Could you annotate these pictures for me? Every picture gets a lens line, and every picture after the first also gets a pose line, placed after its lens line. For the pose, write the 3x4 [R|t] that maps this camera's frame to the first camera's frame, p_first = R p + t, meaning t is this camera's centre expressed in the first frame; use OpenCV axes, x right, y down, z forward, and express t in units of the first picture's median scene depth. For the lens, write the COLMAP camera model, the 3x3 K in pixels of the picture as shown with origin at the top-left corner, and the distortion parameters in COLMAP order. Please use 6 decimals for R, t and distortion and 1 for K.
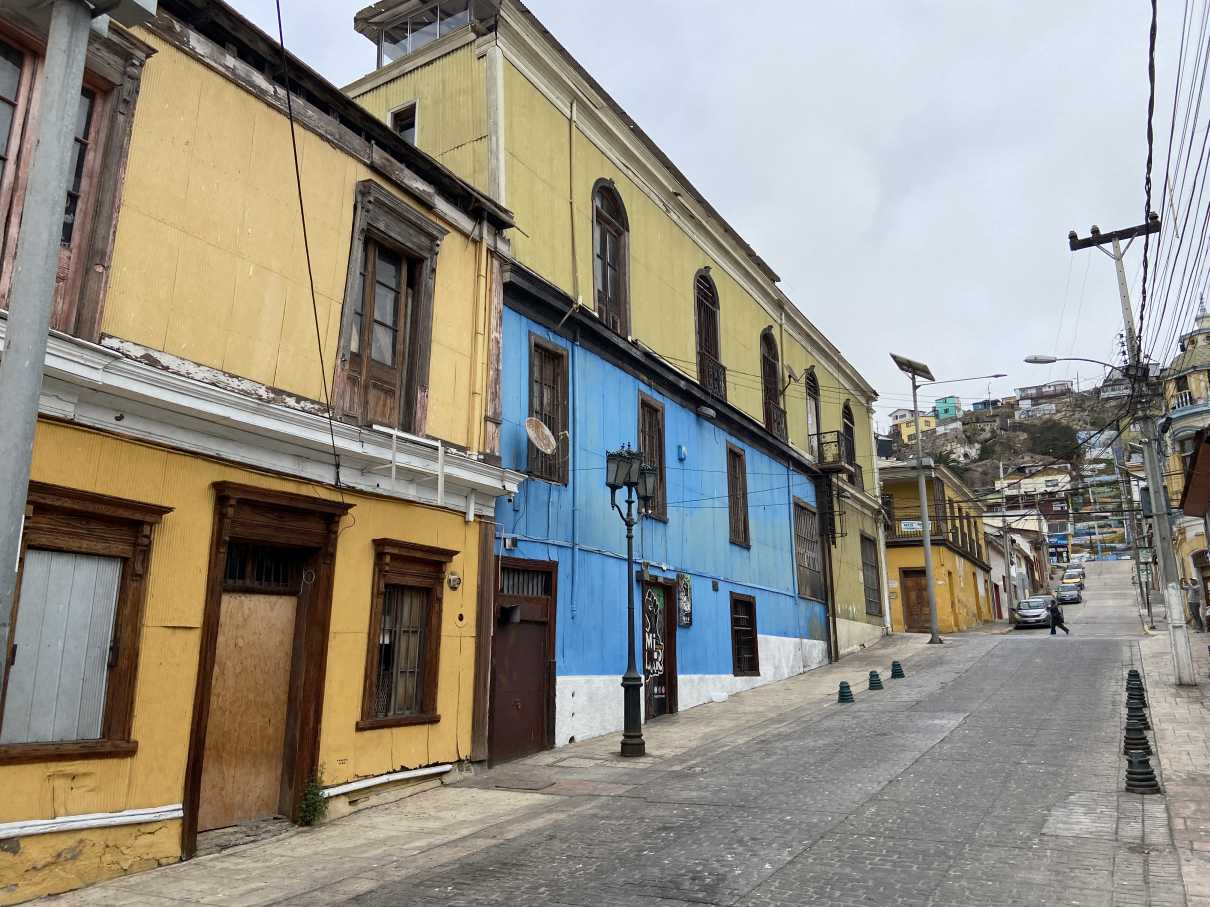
lens RADIAL K [[906.7, 0, 606.9], [0, 906.7, 448.9], [0, 0, 1]] dist [-0.000727, -0.000963]
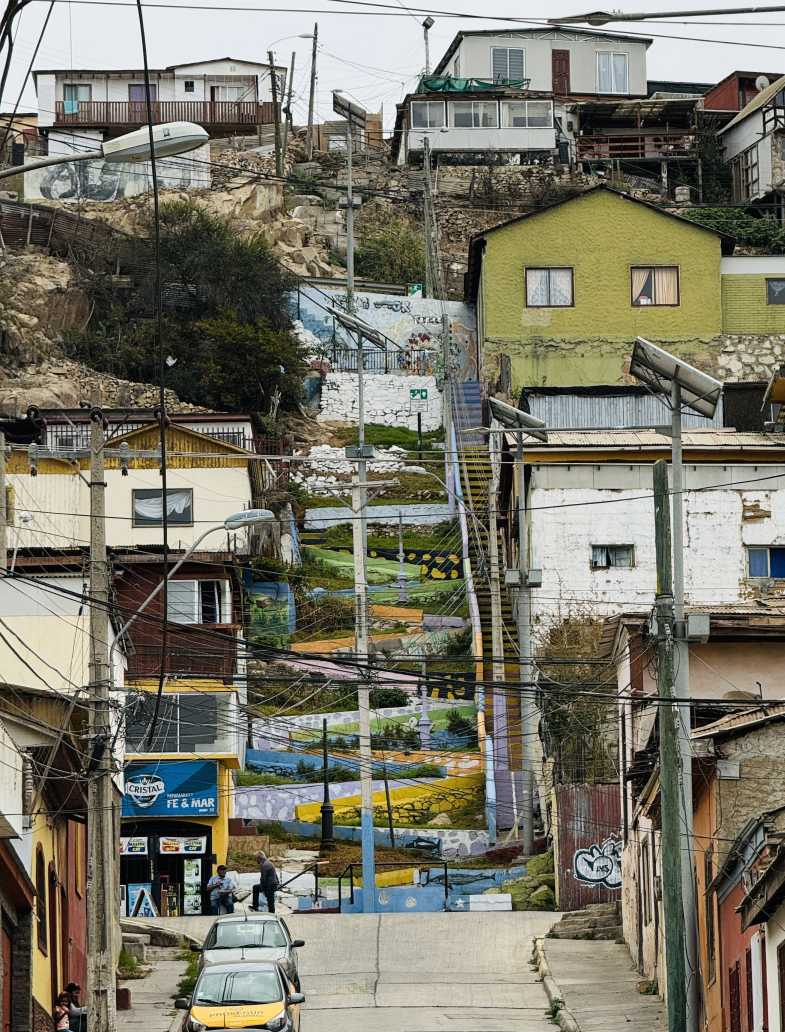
lens RADIAL K [[4757.2, 0, 392.6], [0, 4757.2, 516.2], [0, 0, 1]] dist [0.254636, 0.000000]
pose [[0.871165, 0.079784, 0.484465, 0.067529], [-0.102235, 0.994558, 0.020049, 0.020879], [-0.480229, -0.066995, 0.874581, 0.142122]]
